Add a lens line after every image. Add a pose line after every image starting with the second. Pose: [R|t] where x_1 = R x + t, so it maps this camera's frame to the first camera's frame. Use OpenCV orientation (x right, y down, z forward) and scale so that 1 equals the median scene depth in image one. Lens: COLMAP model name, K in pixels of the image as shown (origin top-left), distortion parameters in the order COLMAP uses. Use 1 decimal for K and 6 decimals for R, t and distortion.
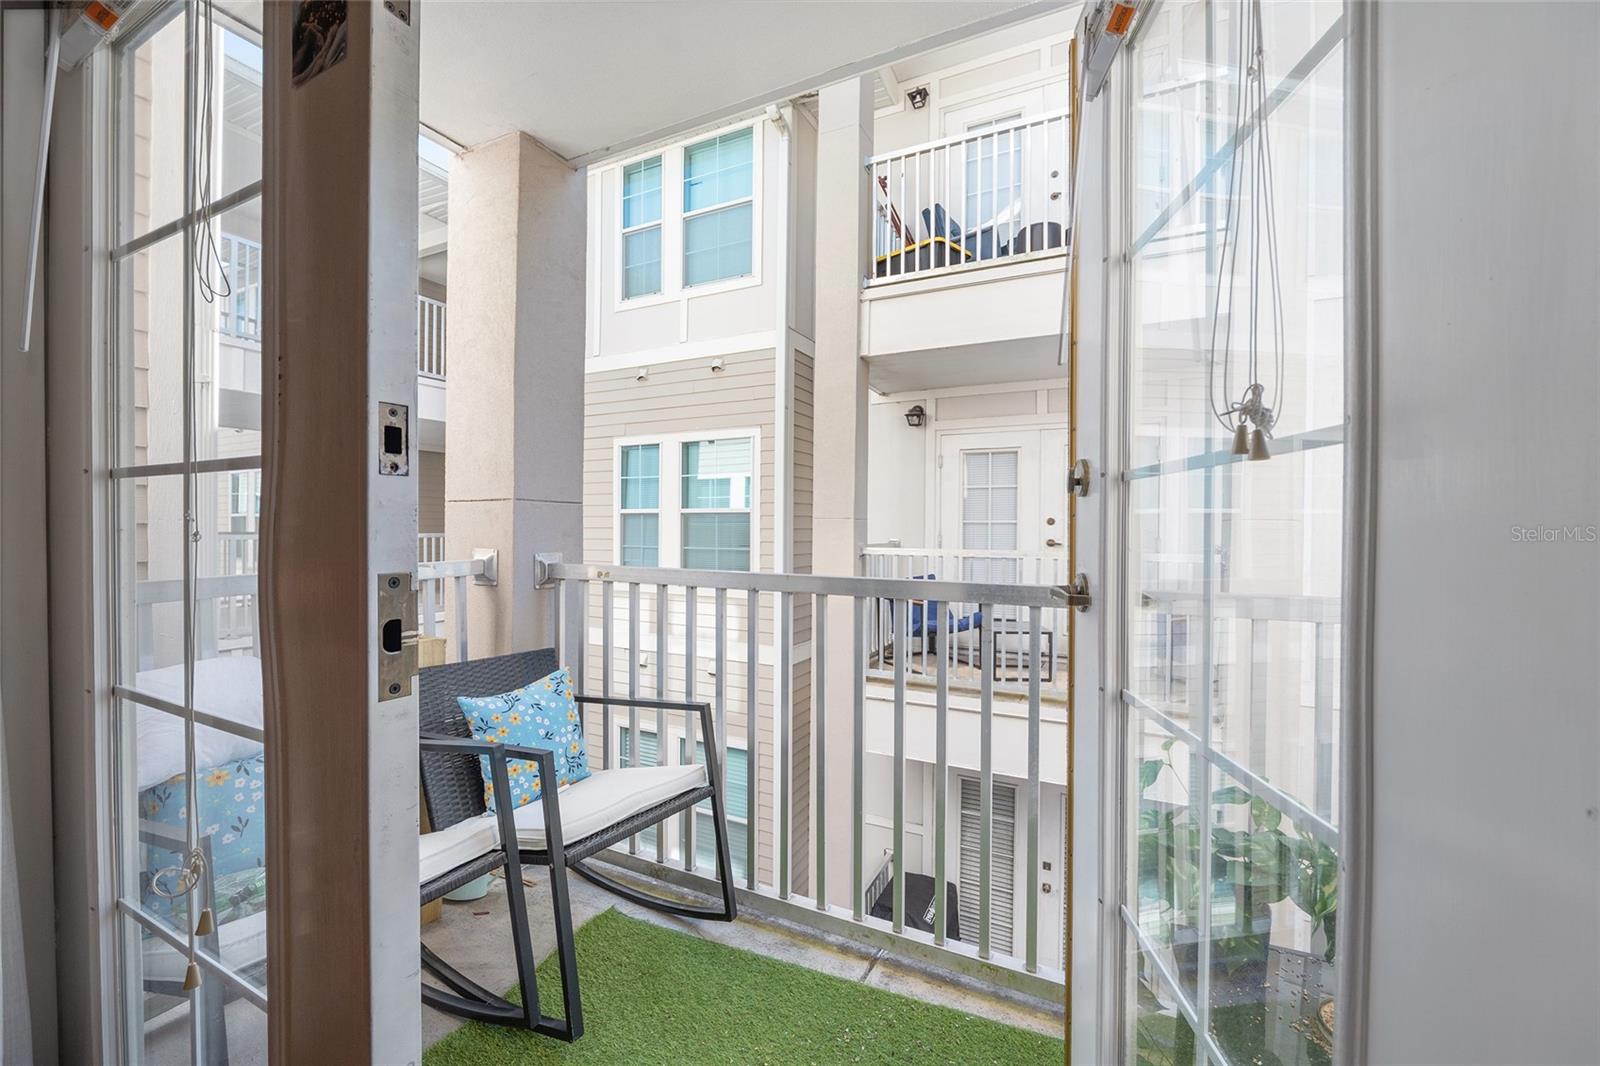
lens RADIAL K [[658.0, 0, 797.6], [0, 658.0, 534.5], [0, 0, 1]] dist [-0.014815, 0.001480]
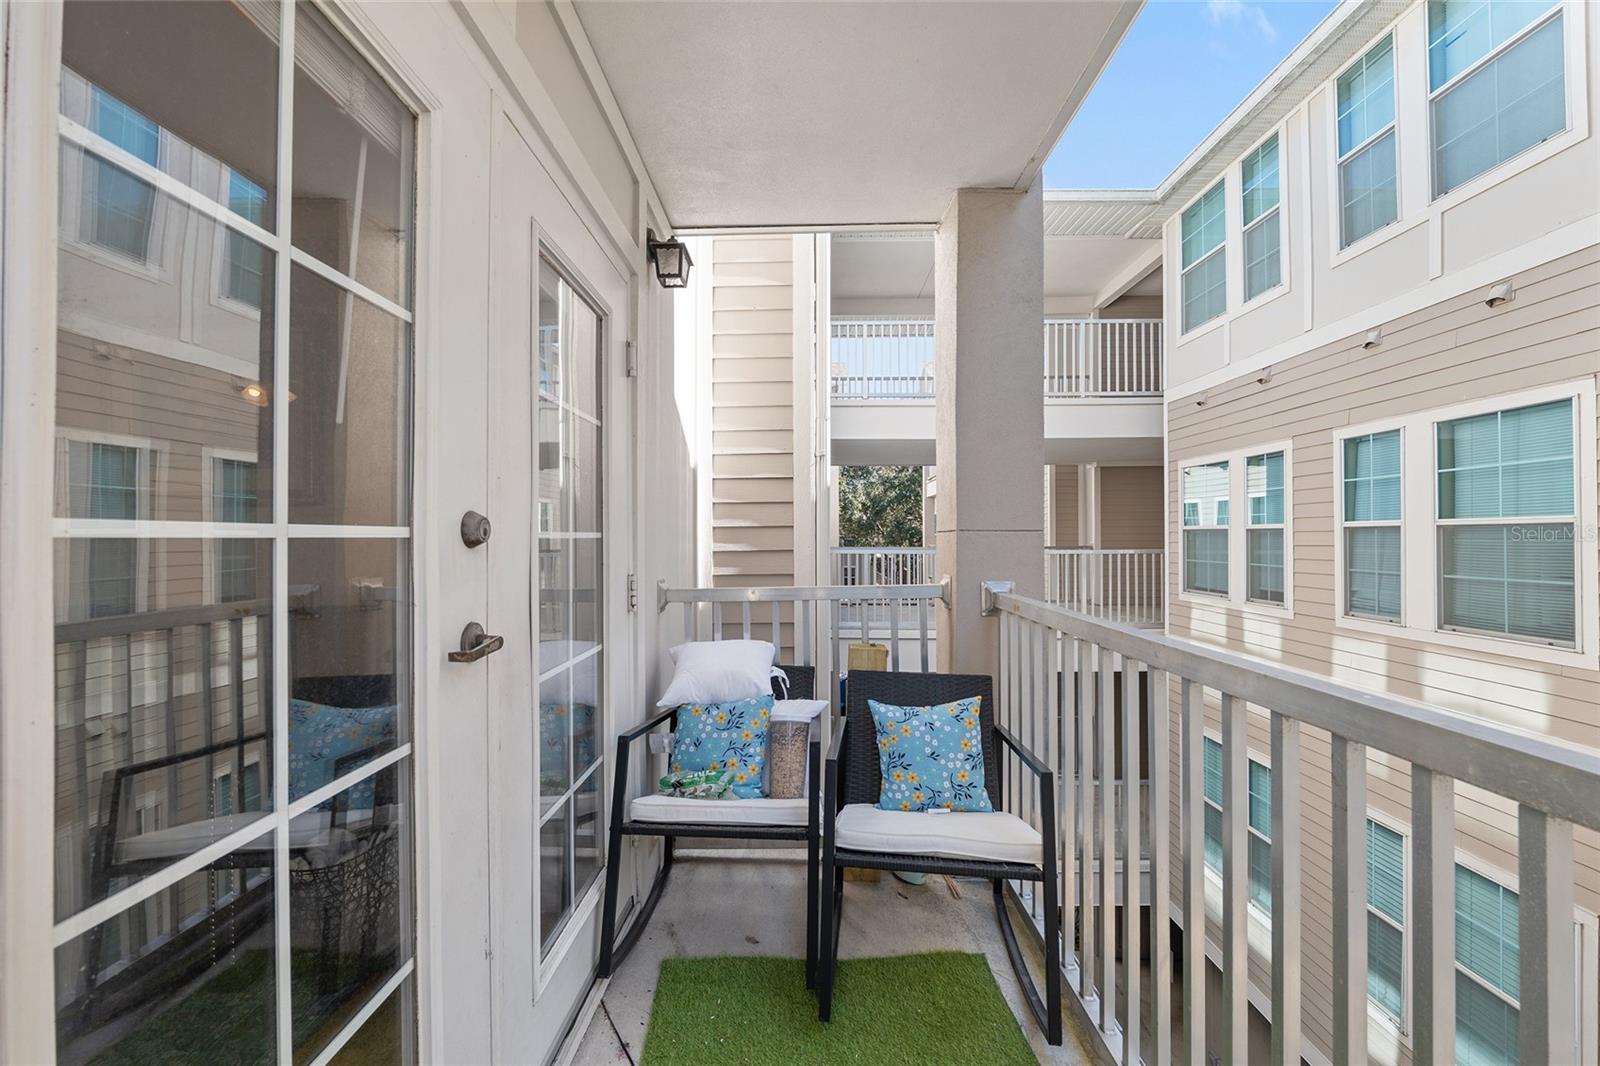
lens RADIAL K [[658.0, 0, 792.9], [0, 658.0, 530.9], [0, 0, 1]] dist [-0.014815, 0.001480]
pose [[0.427958, -0.016178, -0.903654, 0.147190], [-0.004792, 0.999785, -0.020168, -0.010114], [0.903786, 0.012961, 0.427789, 0.102140]]
